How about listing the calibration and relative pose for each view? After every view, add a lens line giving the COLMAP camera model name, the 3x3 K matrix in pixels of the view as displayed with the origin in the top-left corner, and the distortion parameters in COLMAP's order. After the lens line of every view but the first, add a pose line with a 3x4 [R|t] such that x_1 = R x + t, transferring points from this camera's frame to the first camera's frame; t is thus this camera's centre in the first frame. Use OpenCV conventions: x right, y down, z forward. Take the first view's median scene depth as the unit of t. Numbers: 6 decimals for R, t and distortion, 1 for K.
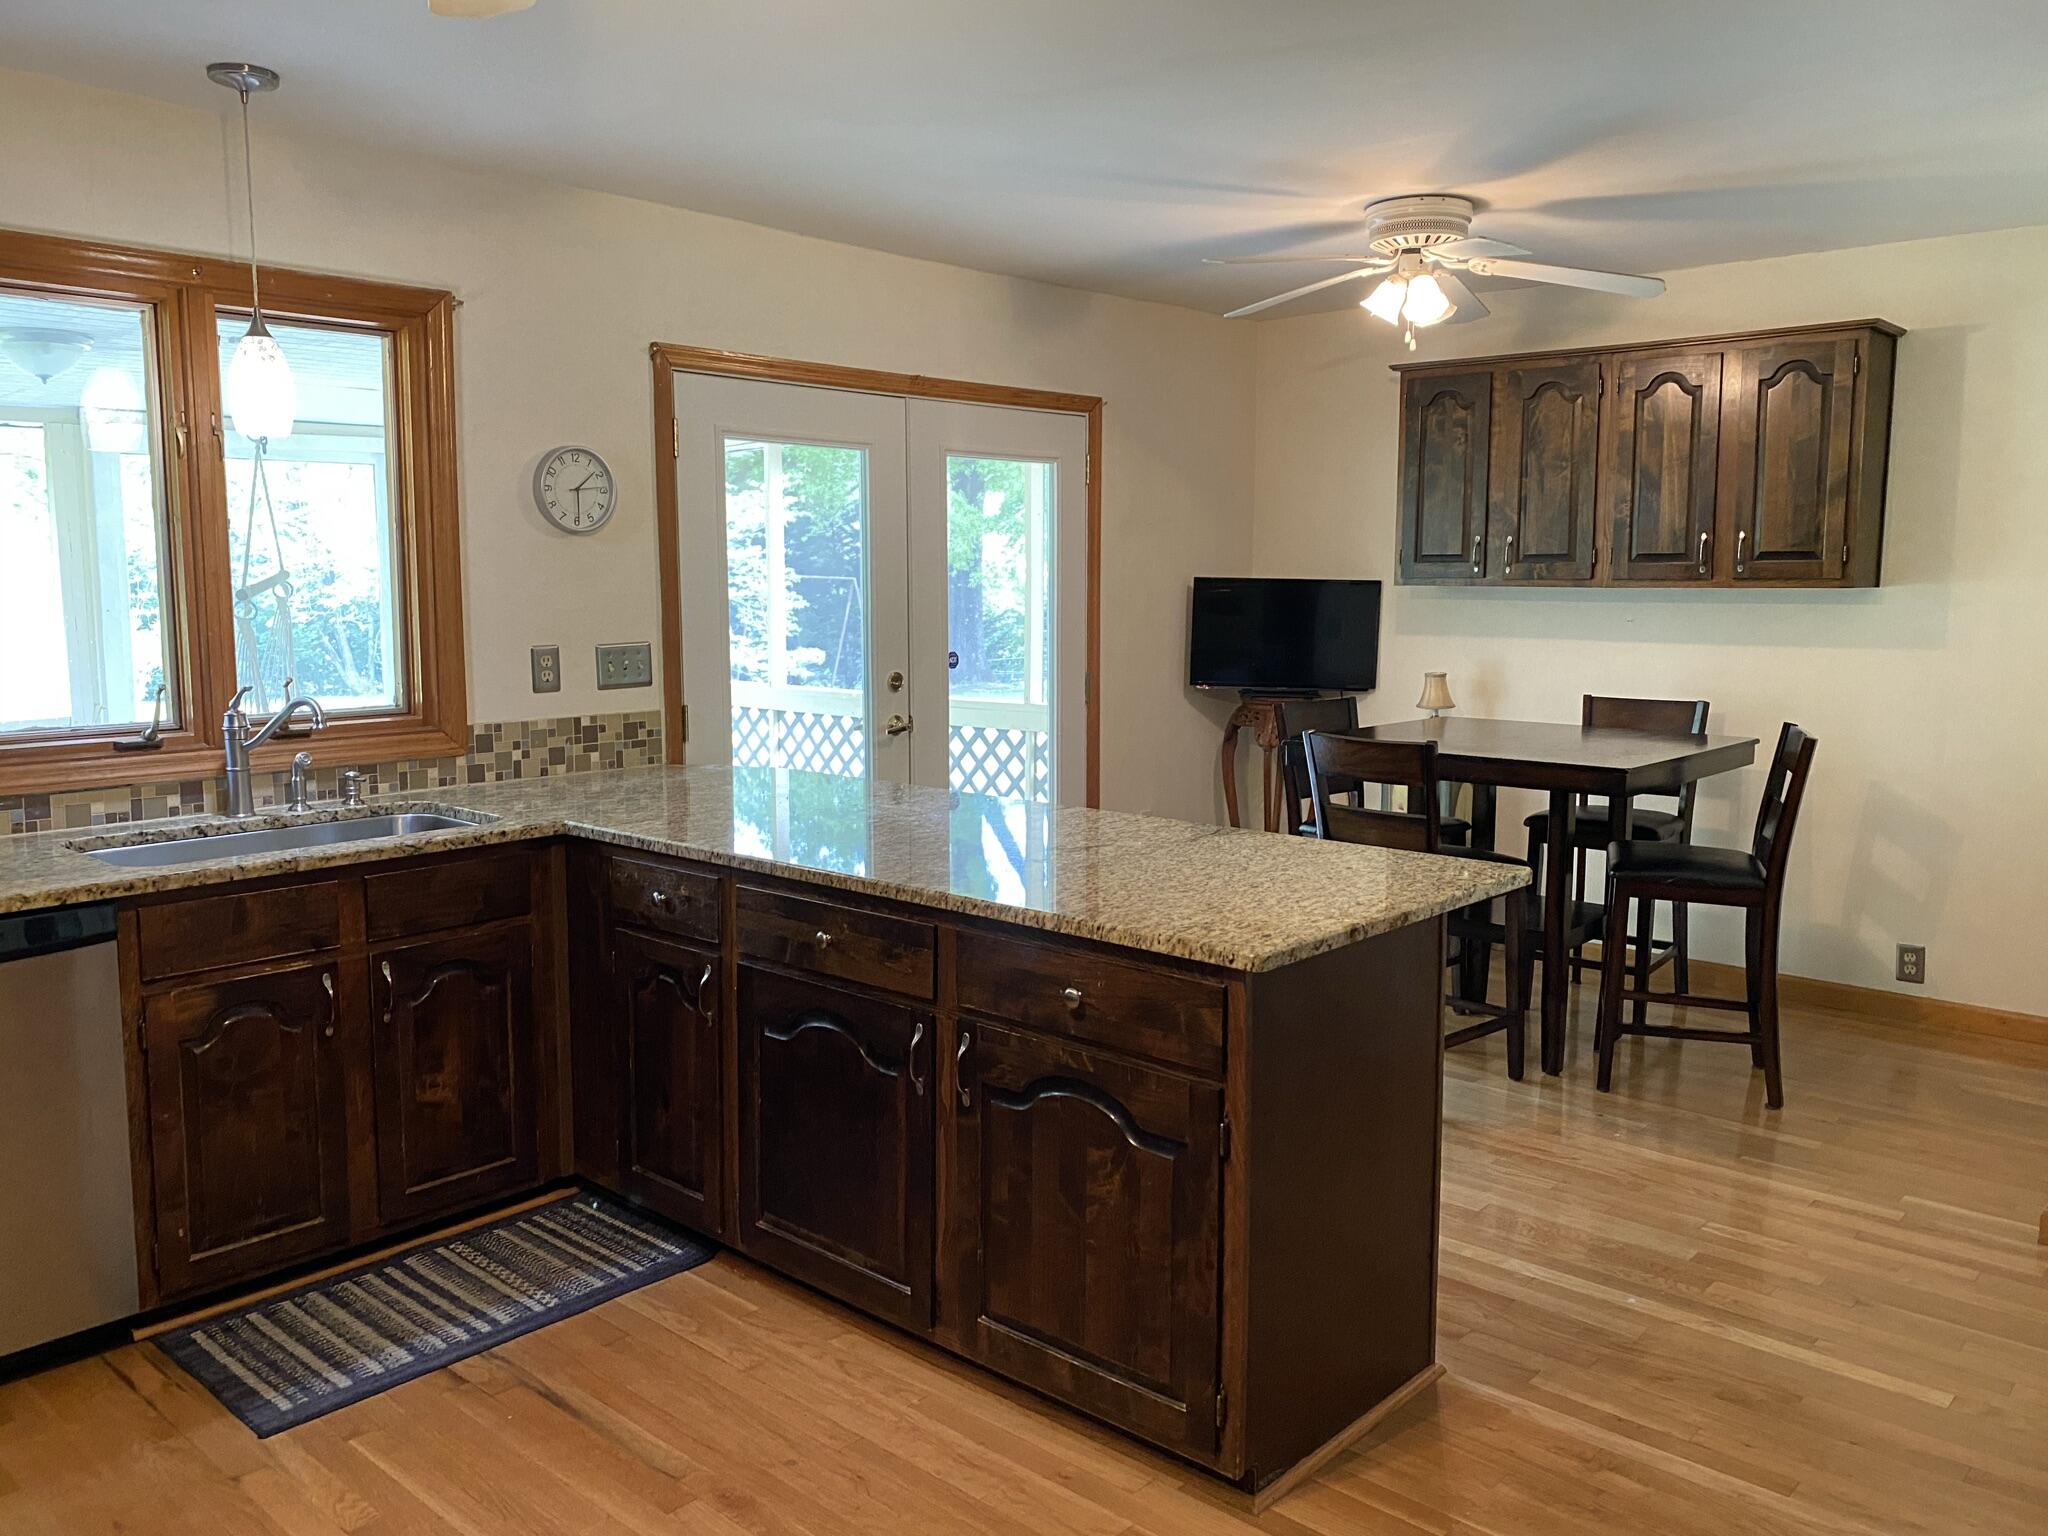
lens RADIAL K [[1558.3, 0, 1015.4], [0, 1558.3, 751.9], [0, 0, 1]] dist [-0.030213, -0.005362]
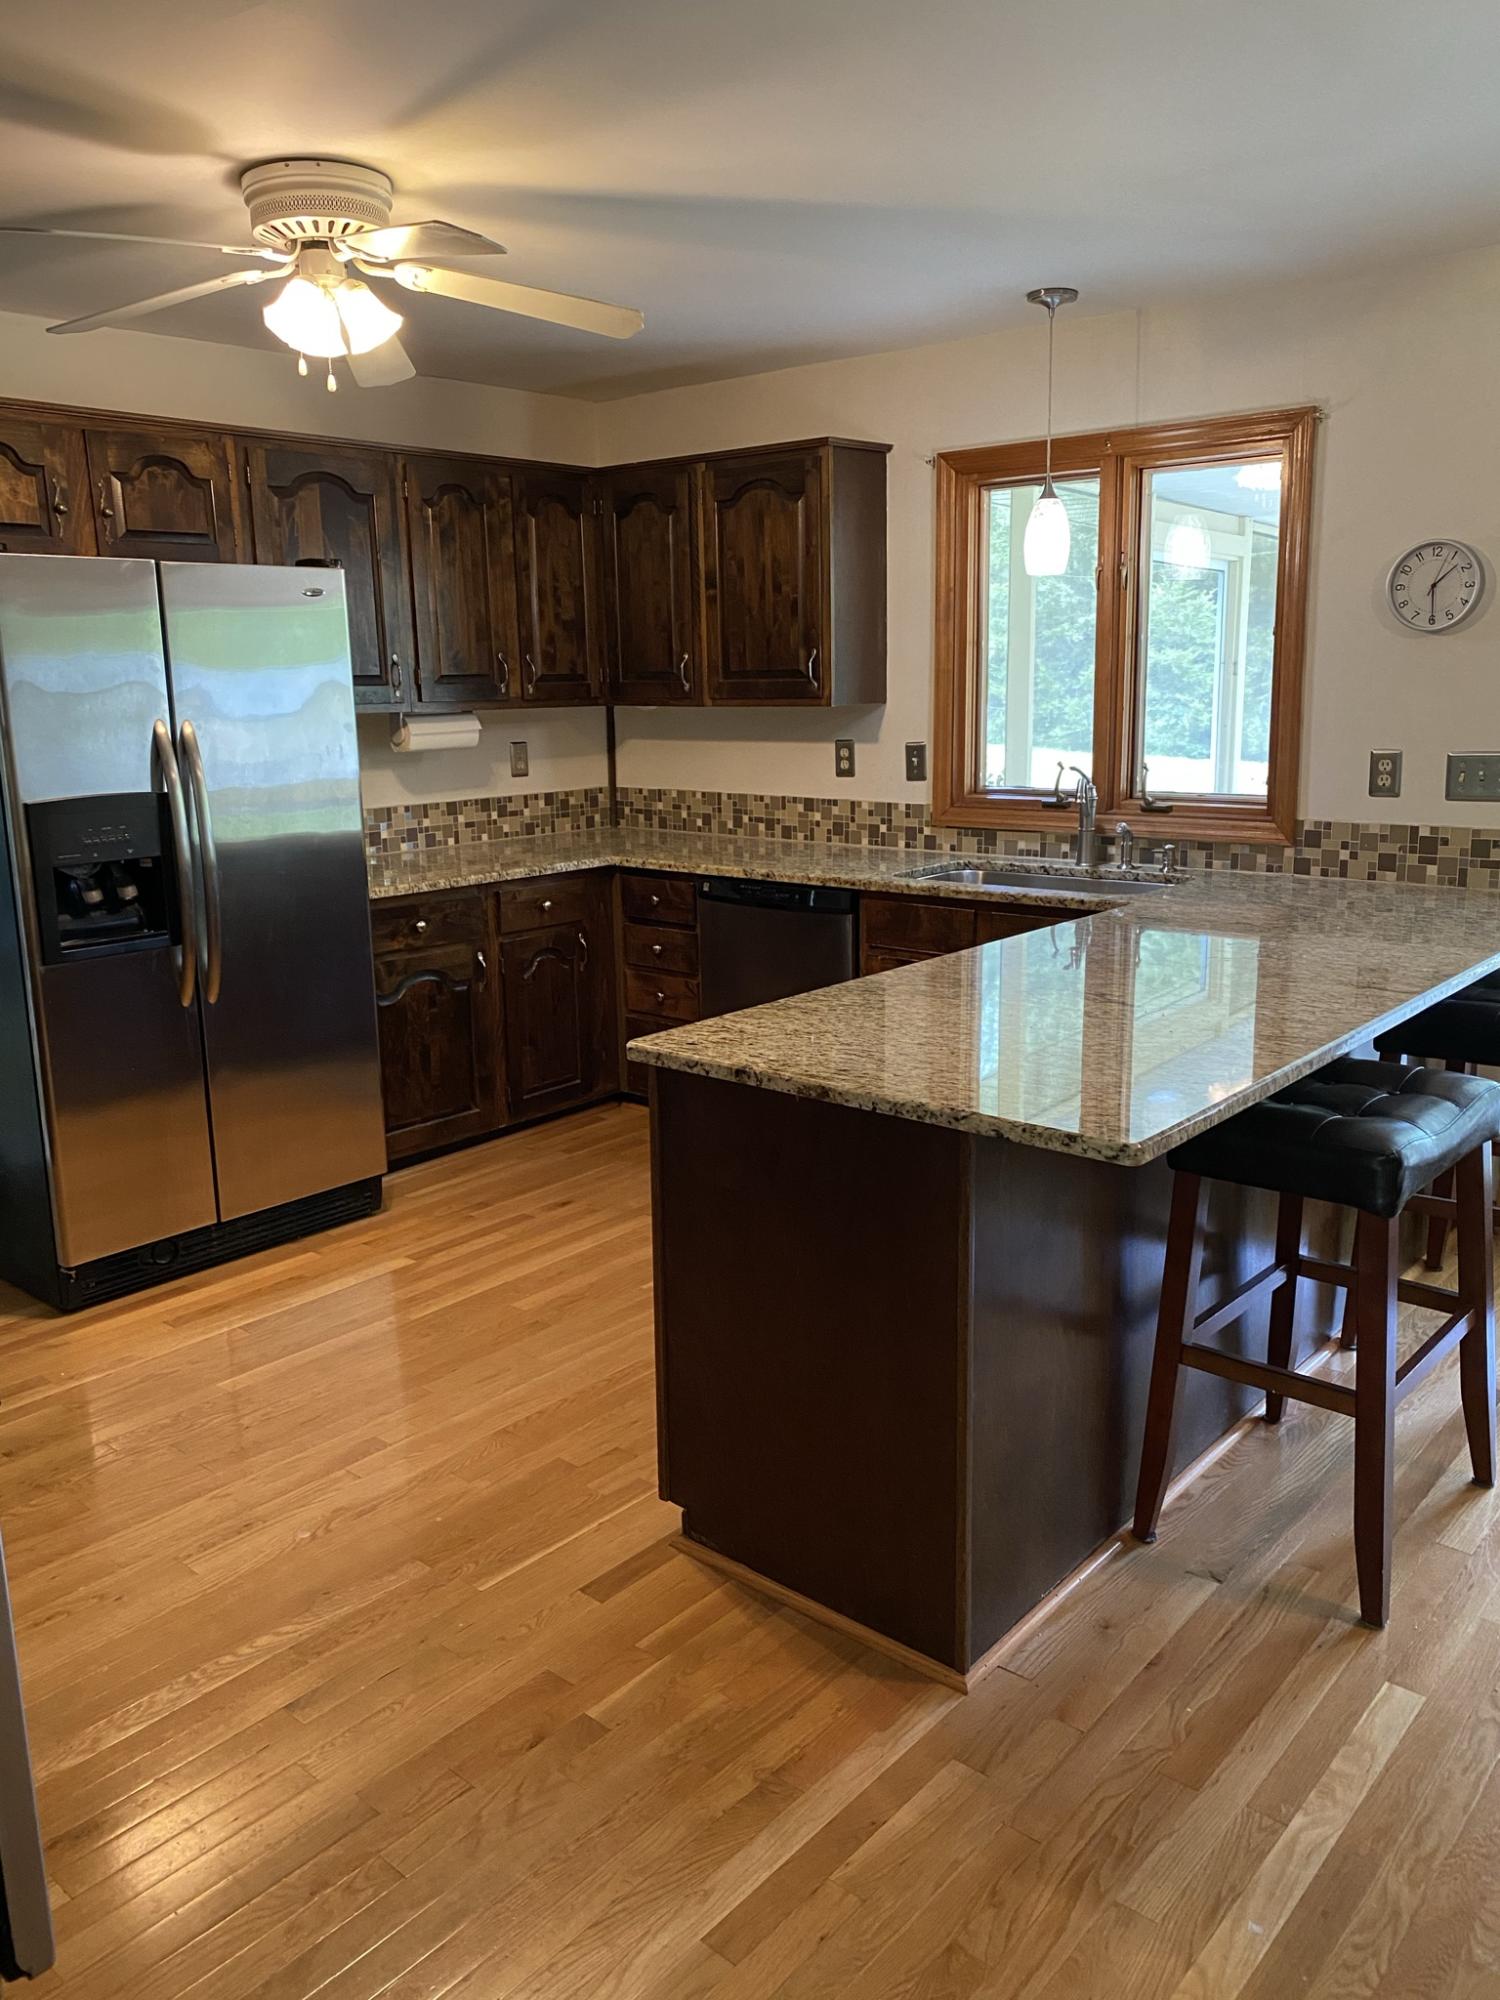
lens RADIAL K [[1521.8, 0, 742.8], [0, 1521.8, 1011.8], [0, 0, 1]] dist [-0.030213, -0.005362]
pose [[0.022701, 0.215323, -0.976279, 0.698744], [-0.092697, 0.972777, 0.212395, -0.075782], [0.995436, 0.085676, 0.042042, 0.588145]]
